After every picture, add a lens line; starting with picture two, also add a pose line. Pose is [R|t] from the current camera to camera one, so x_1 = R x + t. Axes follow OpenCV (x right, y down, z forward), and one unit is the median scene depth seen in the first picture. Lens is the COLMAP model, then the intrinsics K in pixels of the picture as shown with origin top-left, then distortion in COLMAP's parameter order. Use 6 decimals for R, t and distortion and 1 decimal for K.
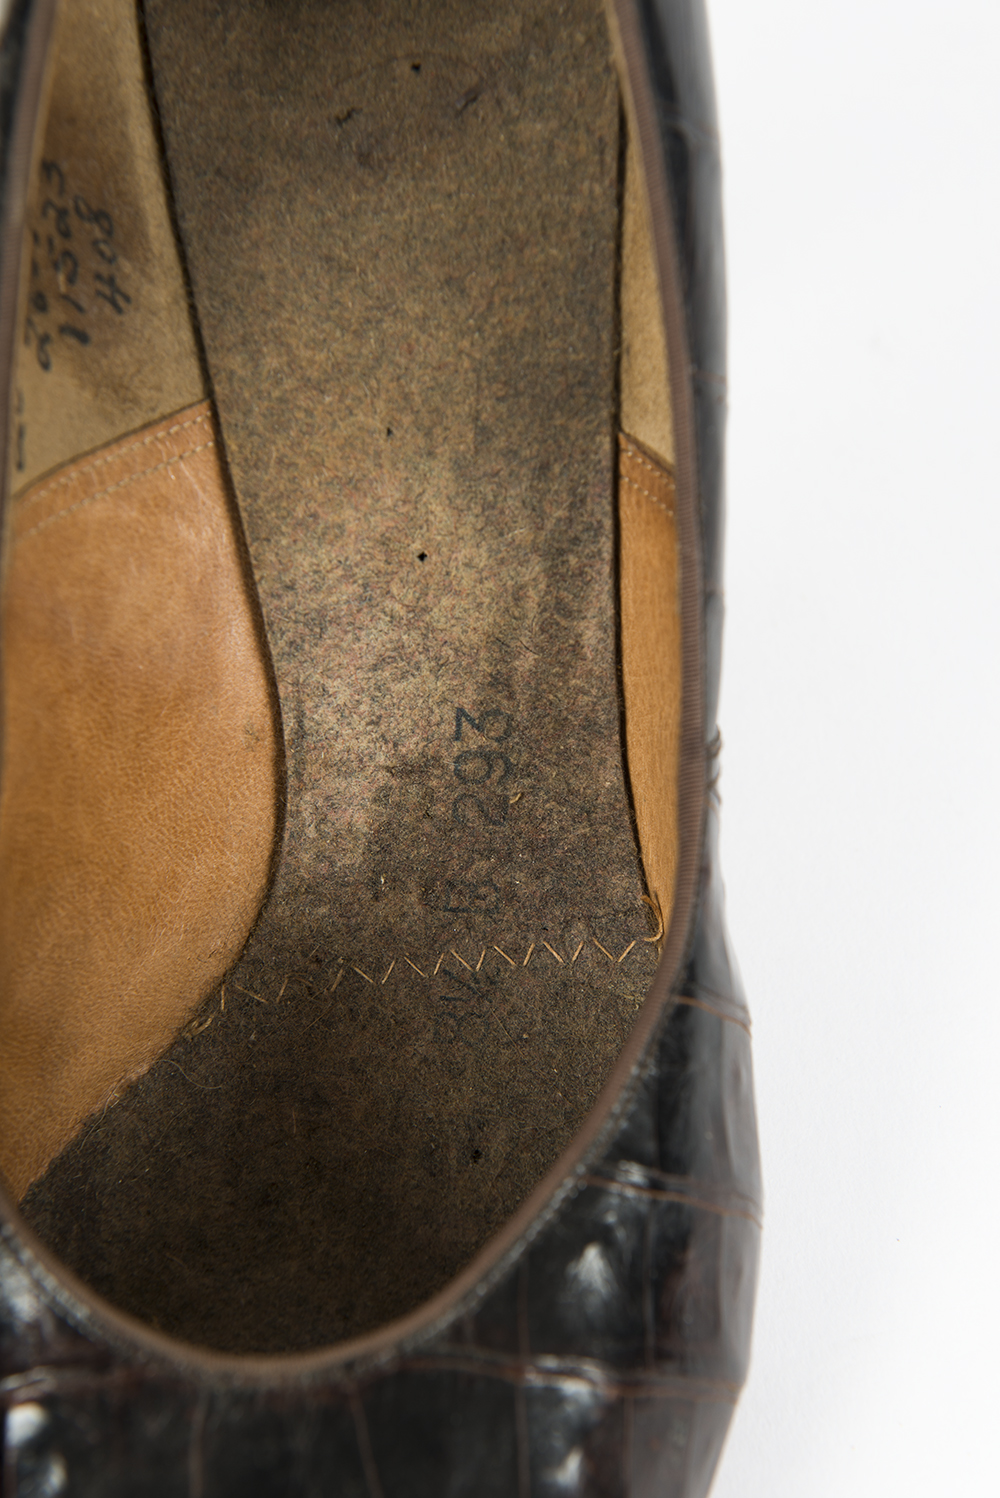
lens RADIAL K [[2866.2, 0, 503.3], [0, 2866.2, 744.6], [0, 0, 1]] dist [0.075762, 0.000000]
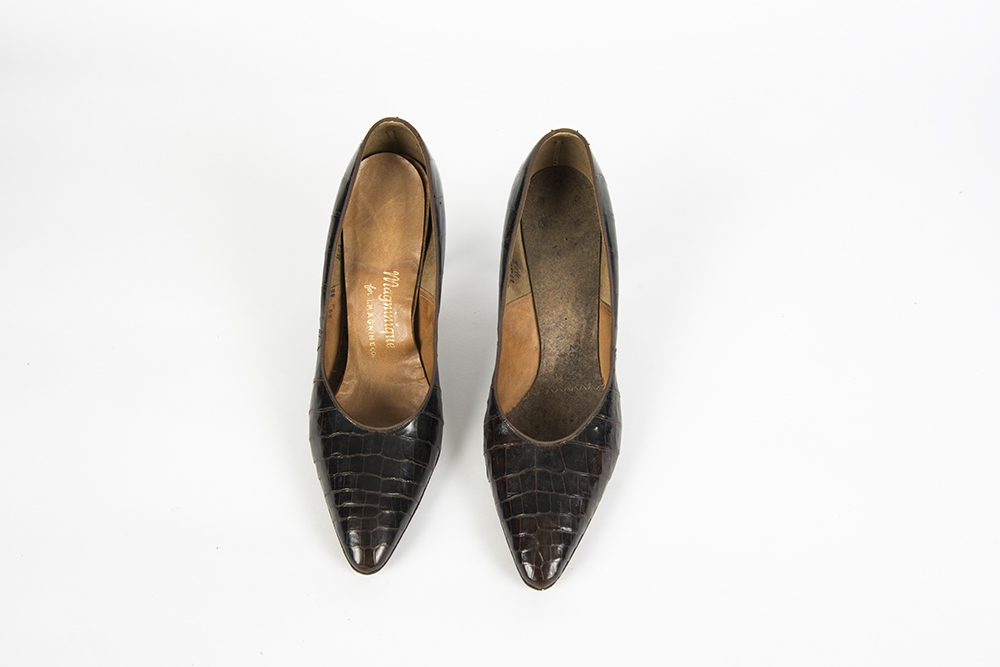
lens RADIAL K [[973.1, 0, 478.7], [0, 973.1, 326.6], [0, 0, 1]] dist [0.050469, 0.000000]
pose [[0.999566, 0.023298, -0.018054, -0.175564], [-0.024854, 0.995502, -0.091418, 0.142636], [0.015843, 0.091827, 0.995649, -1.043906]]
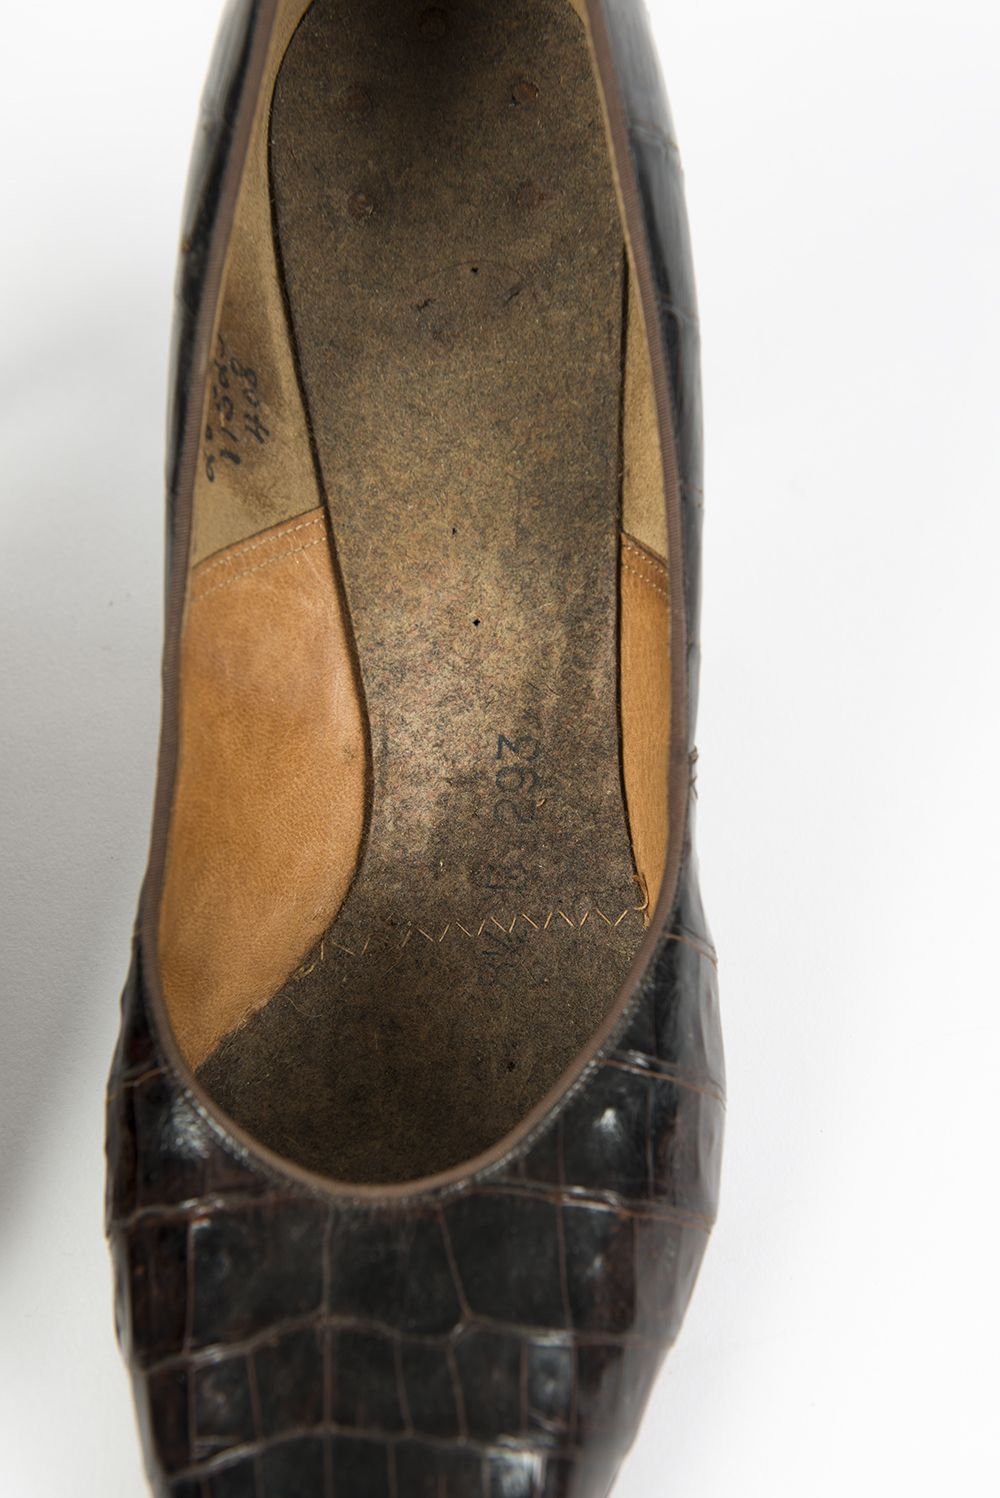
lens RADIAL K [[2526.2, 0, 499.5], [0, 2526.2, 752.5], [0, 0, 1]] dist [0.109320, 0.000000]
pose [[0.999374, 0.007081, 0.034655, -0.059317], [-0.005108, 0.998377, -0.056716, 0.065564], [-0.035000, 0.056504, 0.997789, -0.204344]]
